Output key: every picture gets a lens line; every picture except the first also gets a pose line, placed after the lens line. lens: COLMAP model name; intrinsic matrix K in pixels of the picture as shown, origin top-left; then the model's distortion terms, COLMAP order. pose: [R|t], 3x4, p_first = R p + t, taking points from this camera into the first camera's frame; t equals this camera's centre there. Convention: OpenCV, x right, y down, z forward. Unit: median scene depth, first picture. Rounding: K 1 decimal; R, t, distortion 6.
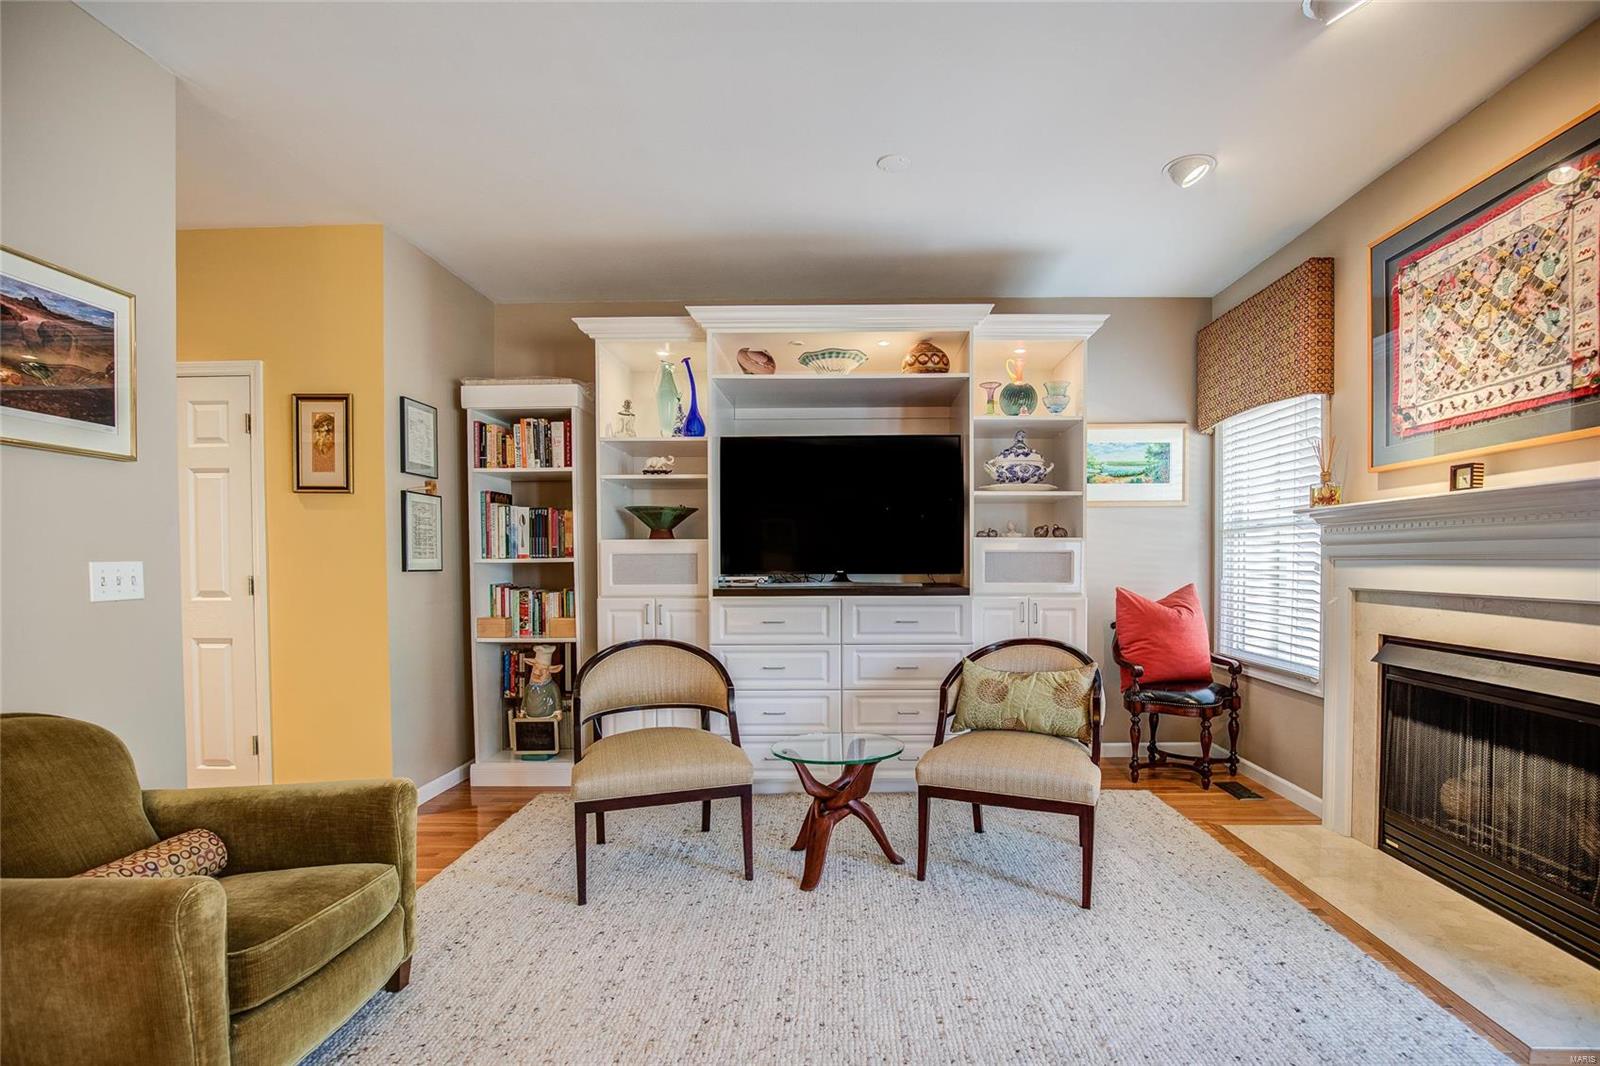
lens RADIAL K [[738.7, 0, 826.3], [0, 738.7, 579.2], [0, 0, 1]] dist [-0.032598, 0.004578]
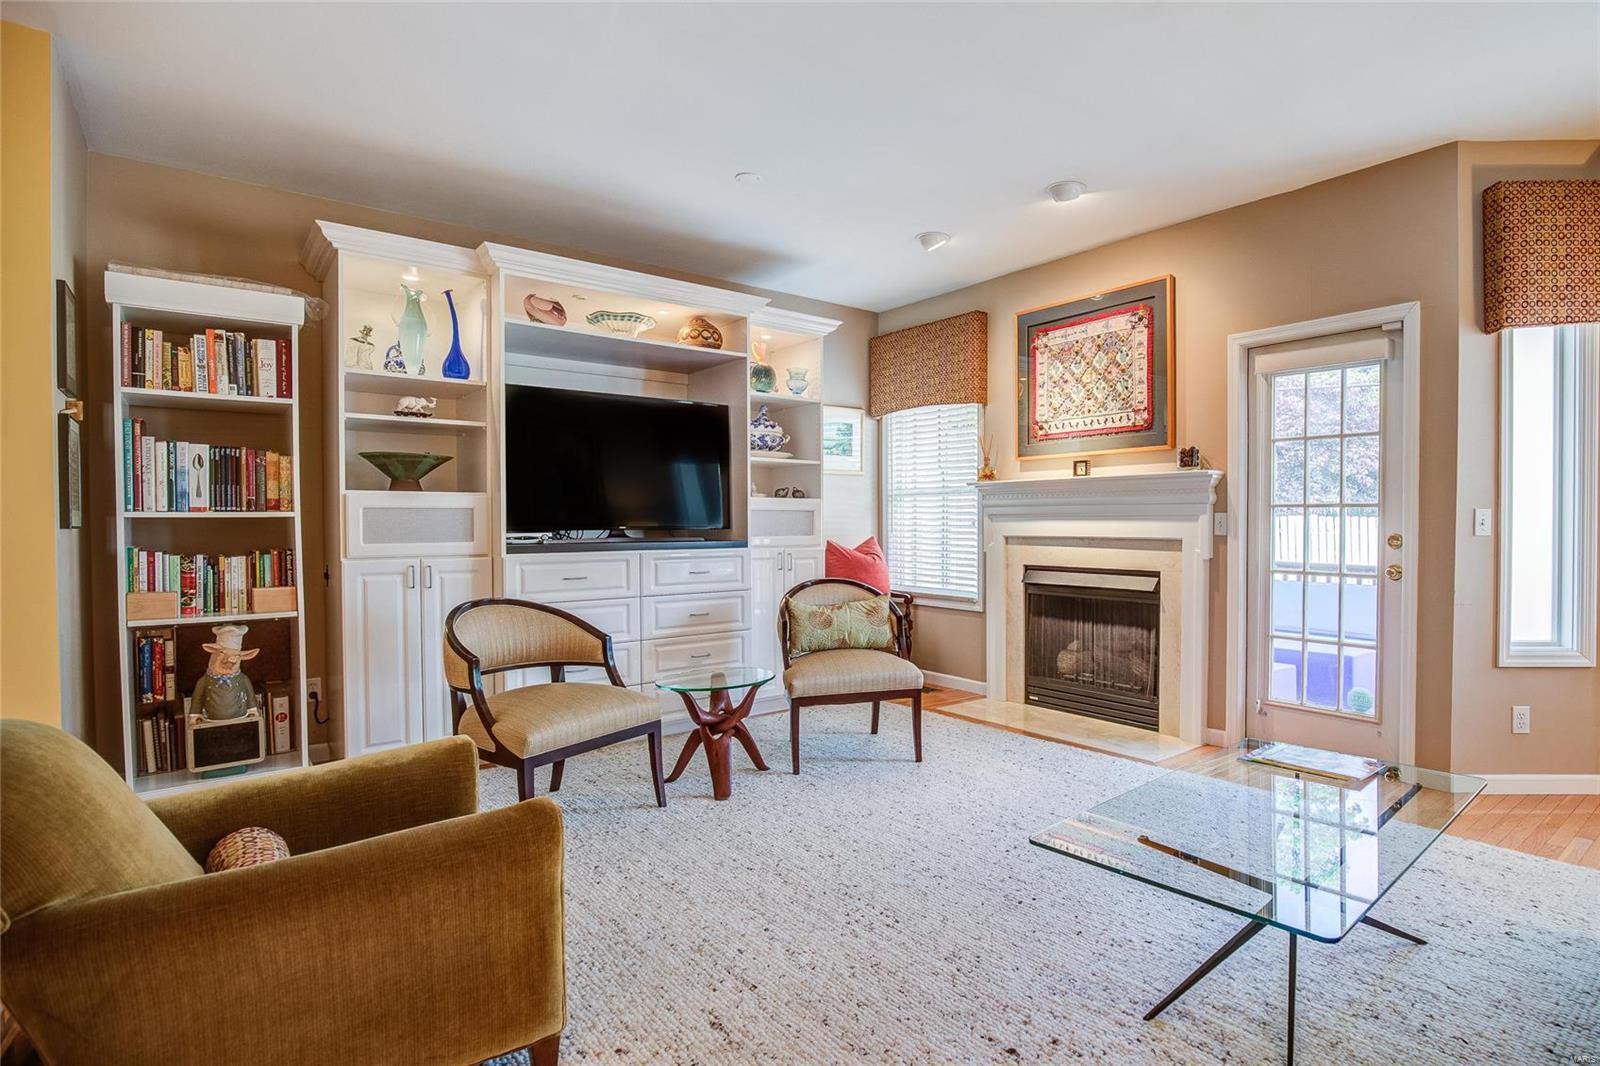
lens RADIAL K [[841.9, 0, 876.1], [0, 841.9, 534.7], [0, 0, 1]] dist [-0.027801, 0.002915]
pose [[0.751235, -0.008548, 0.659979, -0.566381], [0.016309, 0.999851, -0.005614, 0.013926], [-0.659833, 0.014981, 0.751263, -0.123991]]
